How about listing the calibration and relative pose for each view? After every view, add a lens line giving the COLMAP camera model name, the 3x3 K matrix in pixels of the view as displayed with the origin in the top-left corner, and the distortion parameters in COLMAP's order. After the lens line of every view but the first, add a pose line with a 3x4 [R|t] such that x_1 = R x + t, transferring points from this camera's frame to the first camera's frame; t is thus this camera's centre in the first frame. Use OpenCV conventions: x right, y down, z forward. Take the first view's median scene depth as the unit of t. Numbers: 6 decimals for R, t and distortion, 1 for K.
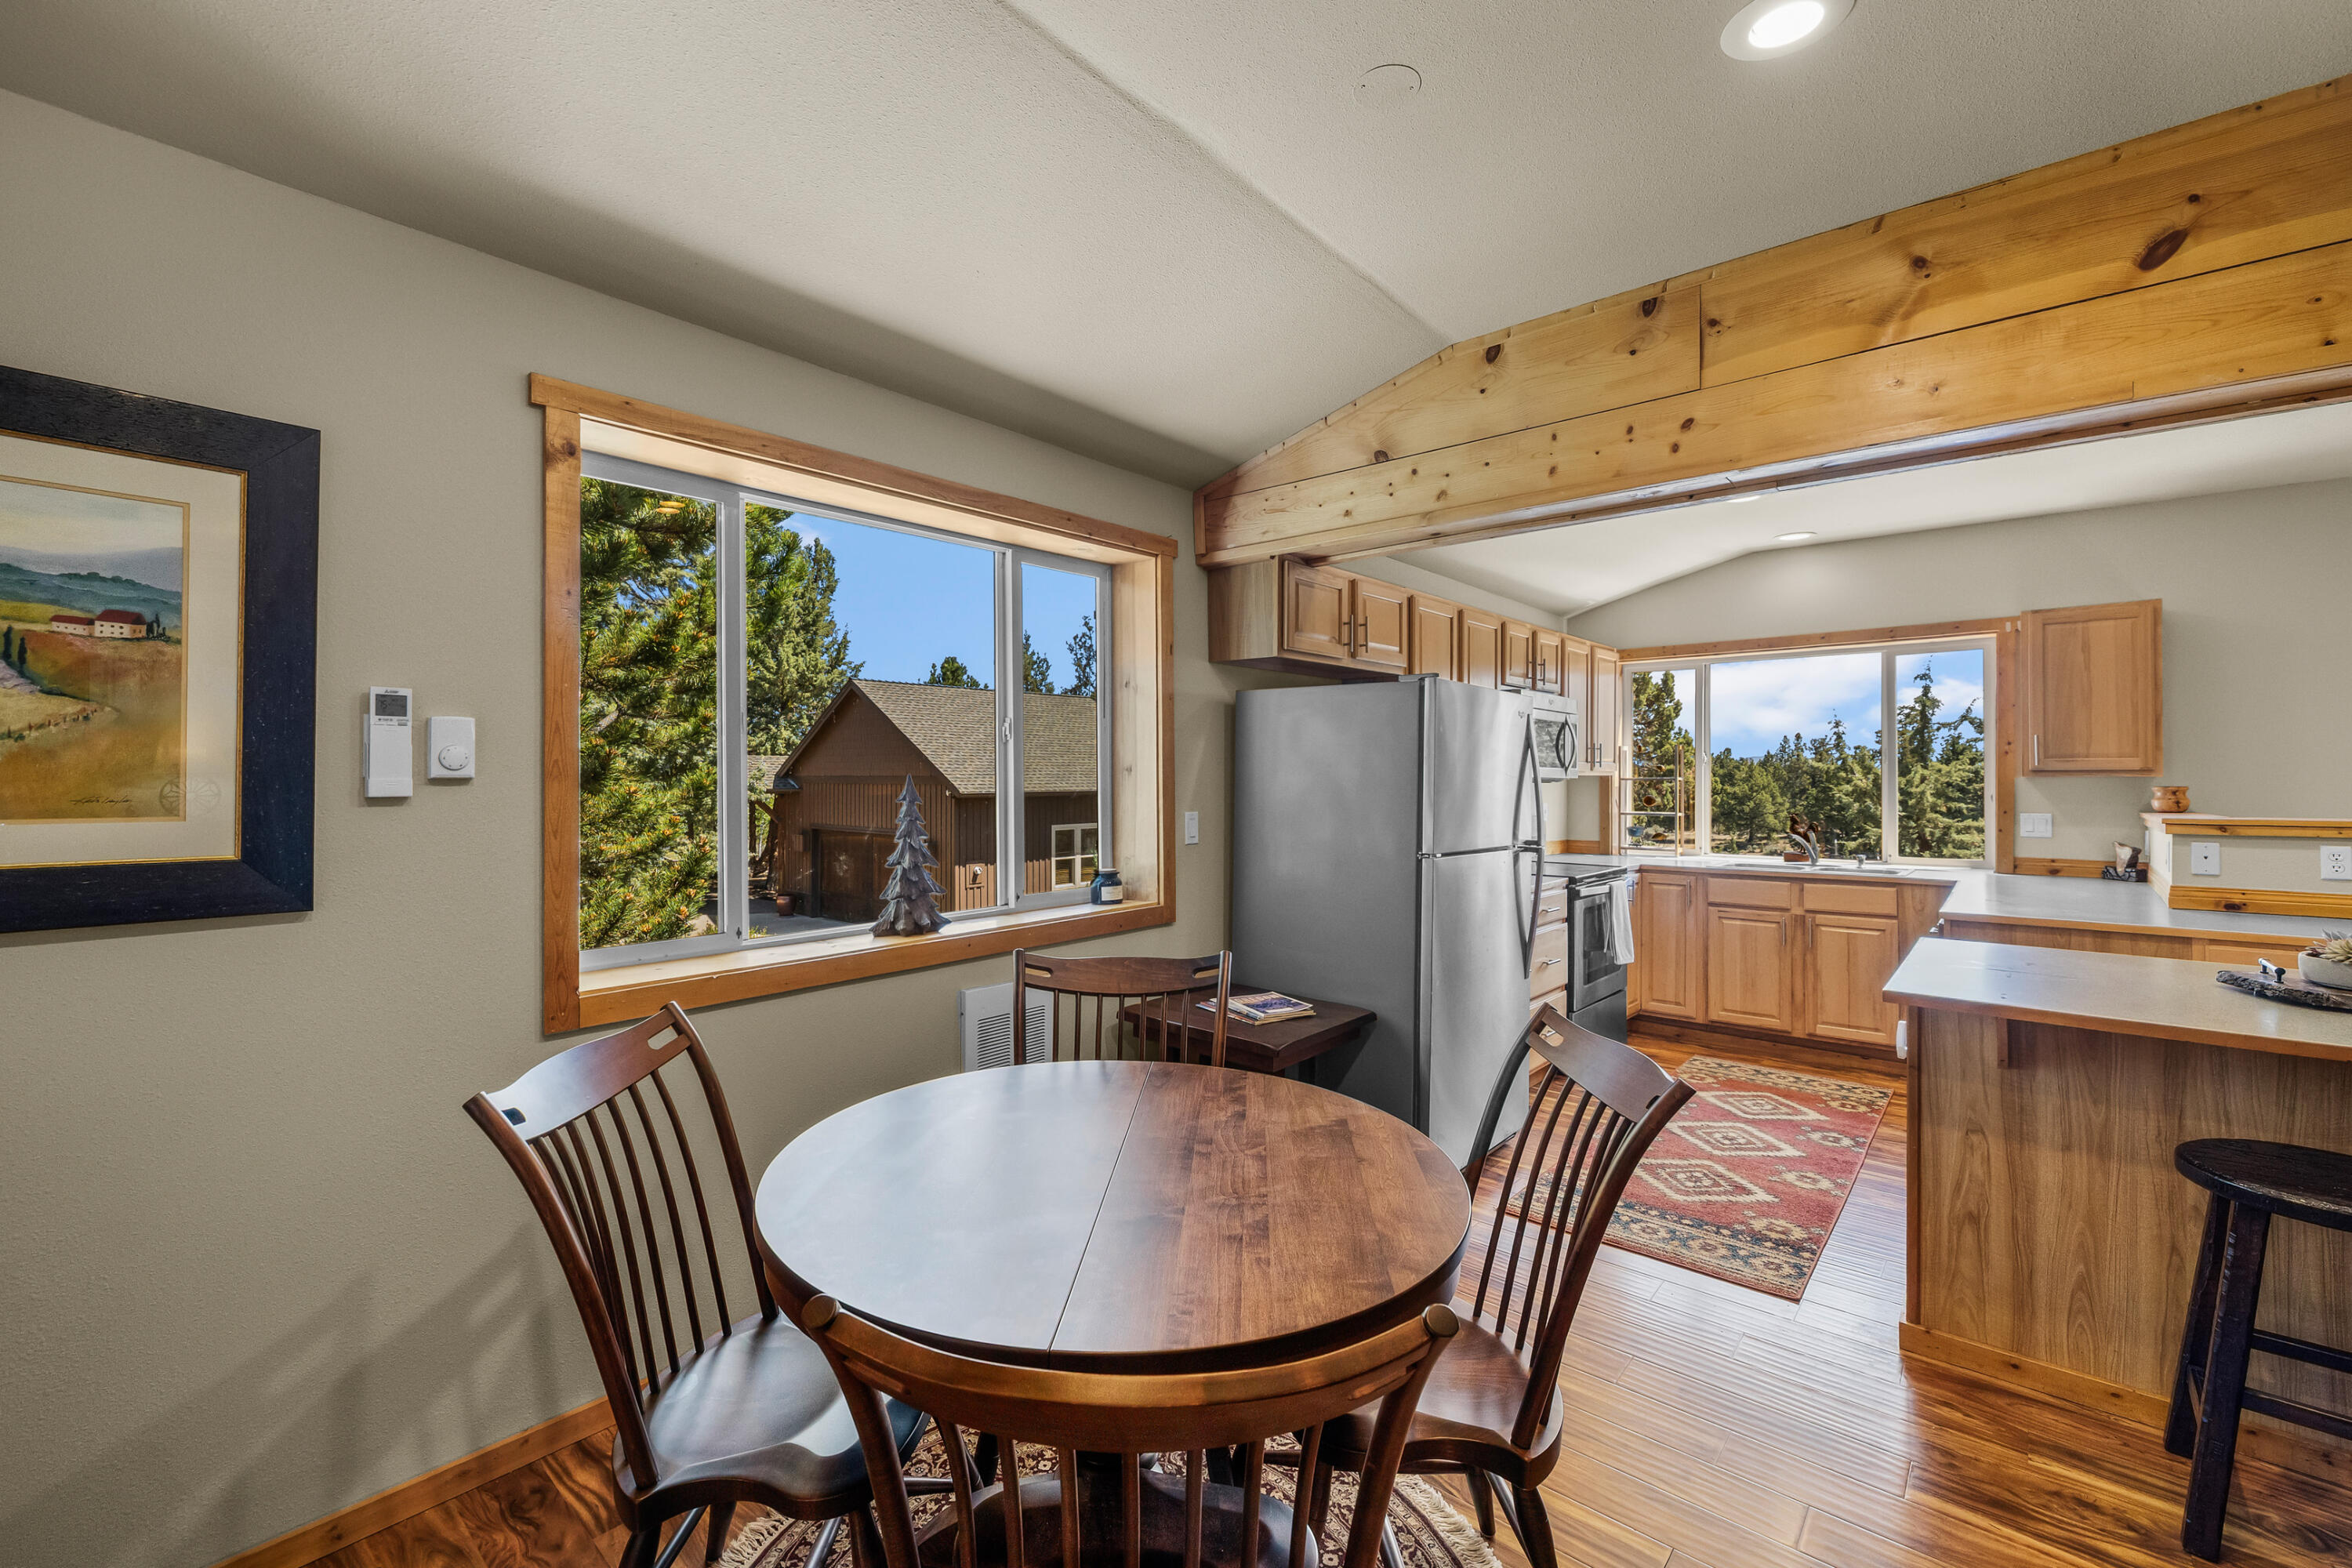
lens RADIAL K [[1000.1, 0, 1162.8], [0, 1000.1, 768.6], [0, 0, 1]] dist [0.004985, 0.000534]
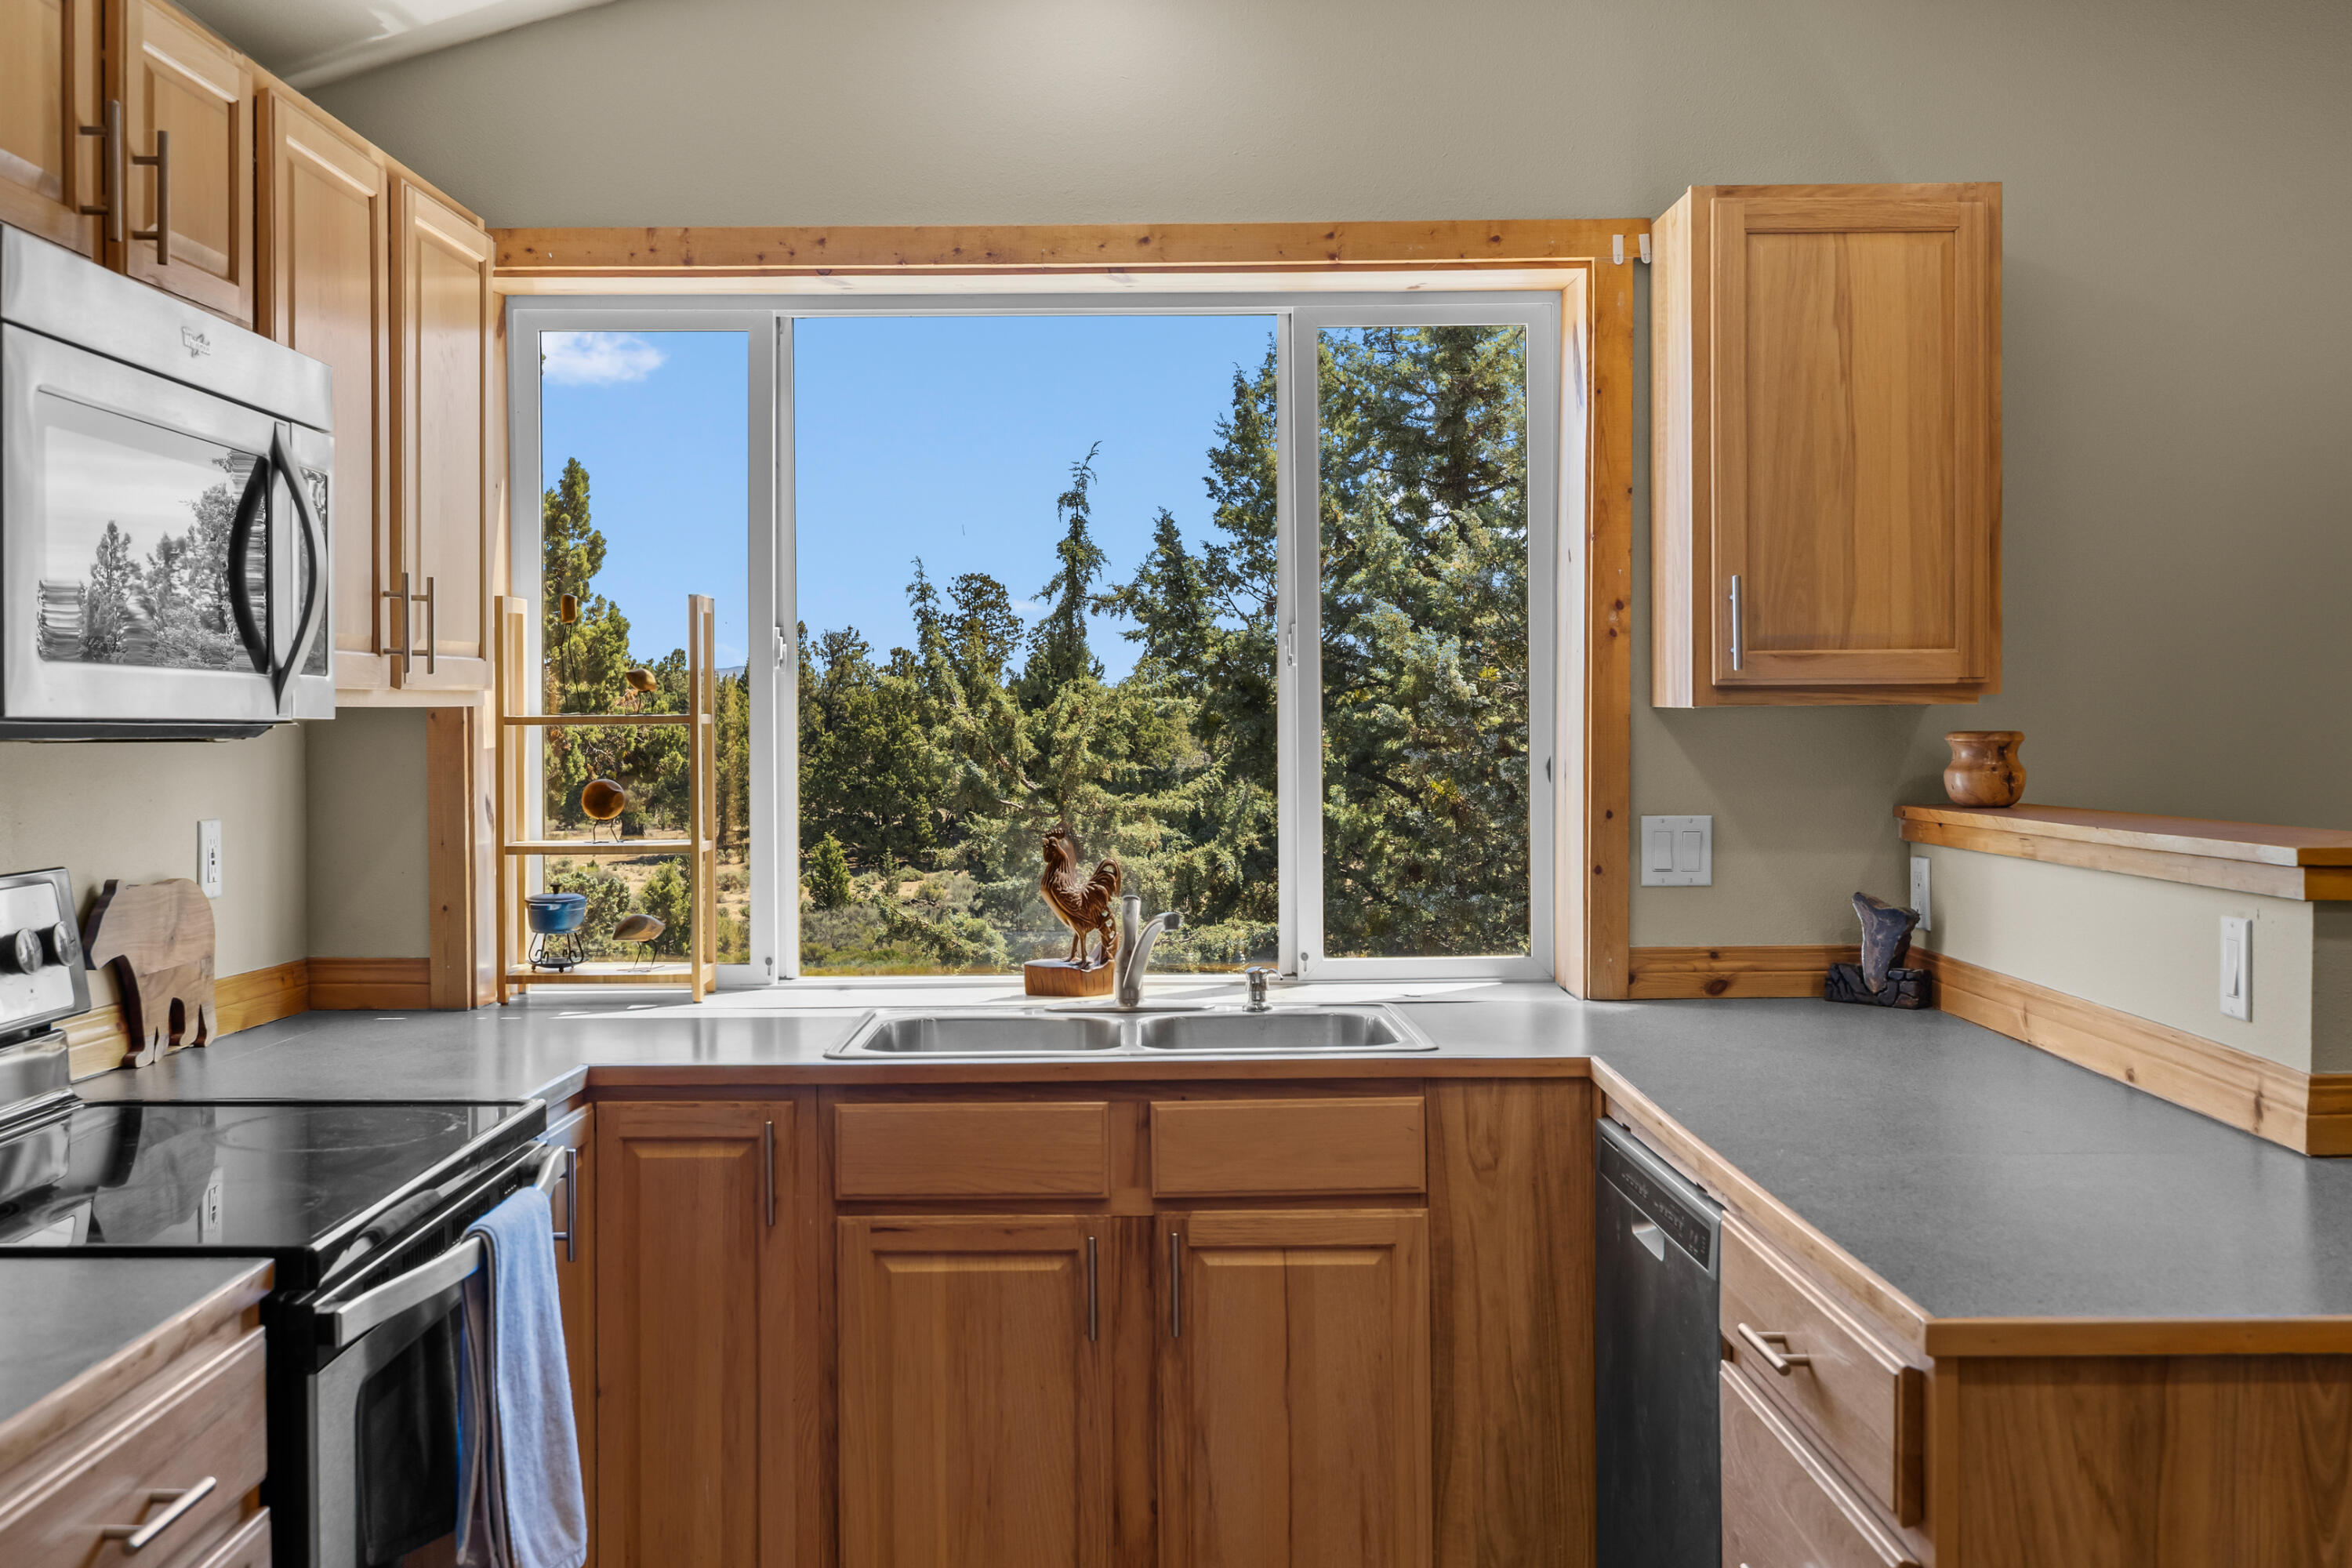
lens RADIAL K [[2255.6, 0, 1159.7], [0, 2255.6, 770.6], [0, 0, 1]] dist [0.007237, 0.000000]
pose [[0.747127, -0.021645, 0.664329, 0.225495], [-0.001167, 0.999425, 0.033876, 0.004086], [-0.664680, -0.026085, 0.746672, 0.519535]]
